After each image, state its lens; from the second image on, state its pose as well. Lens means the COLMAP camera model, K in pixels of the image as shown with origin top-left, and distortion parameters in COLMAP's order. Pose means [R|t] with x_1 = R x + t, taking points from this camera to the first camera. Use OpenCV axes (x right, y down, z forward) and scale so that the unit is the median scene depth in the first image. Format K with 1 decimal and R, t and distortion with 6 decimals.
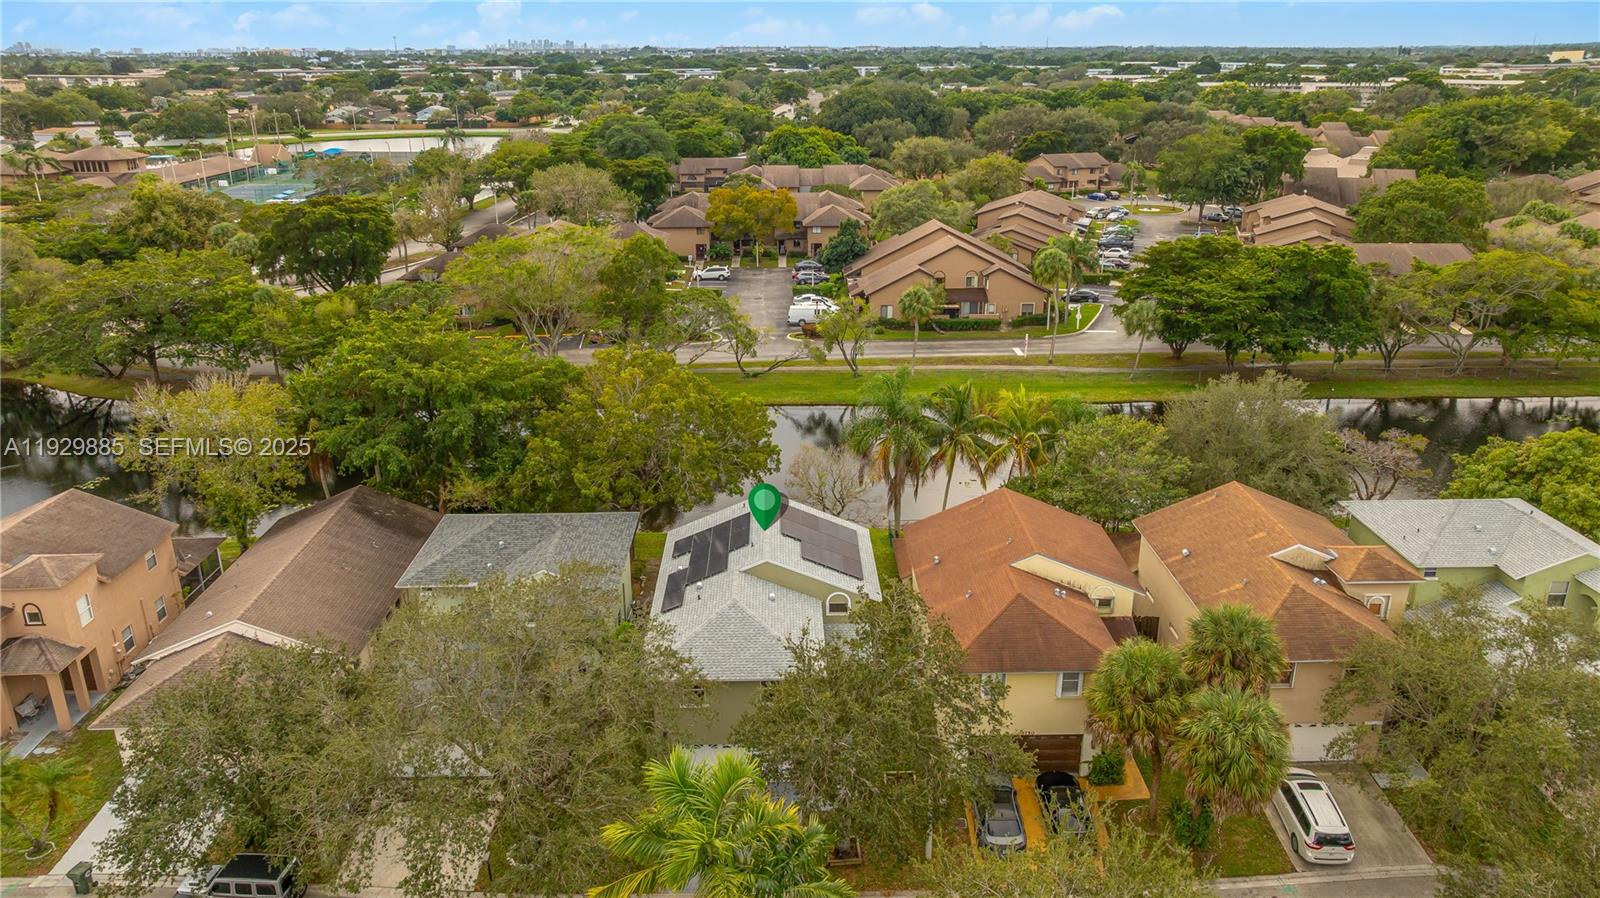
lens RADIAL K [[1123.4, 0, 800.0], [0, 1123.4, 449.0], [0, 0, 1]] dist [-0.034822, 0.029138]
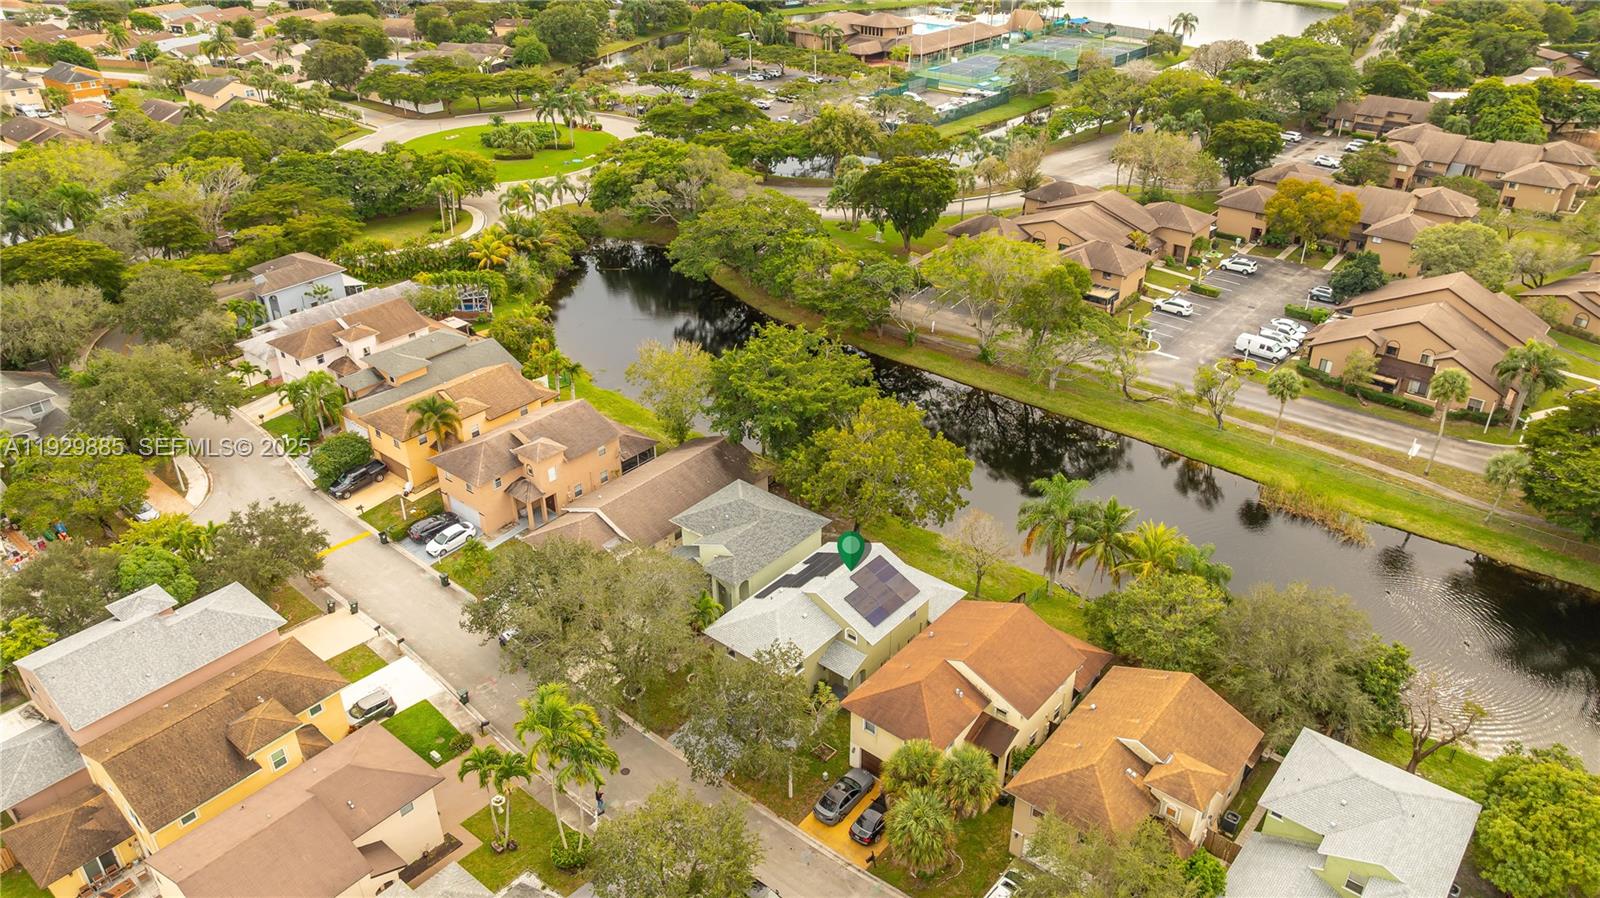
lens RADIAL K [[1114.4, 0, 800.0], [0, 1114.4, 449.0], [0, 0, 1]] dist [-0.031325, -0.001248]
pose [[0.755154, 0.324825, -0.569413, 0.365228], [-0.221644, 0.943965, 0.244546, -0.221086], [0.616941, -0.058463, 0.784835, -0.117174]]
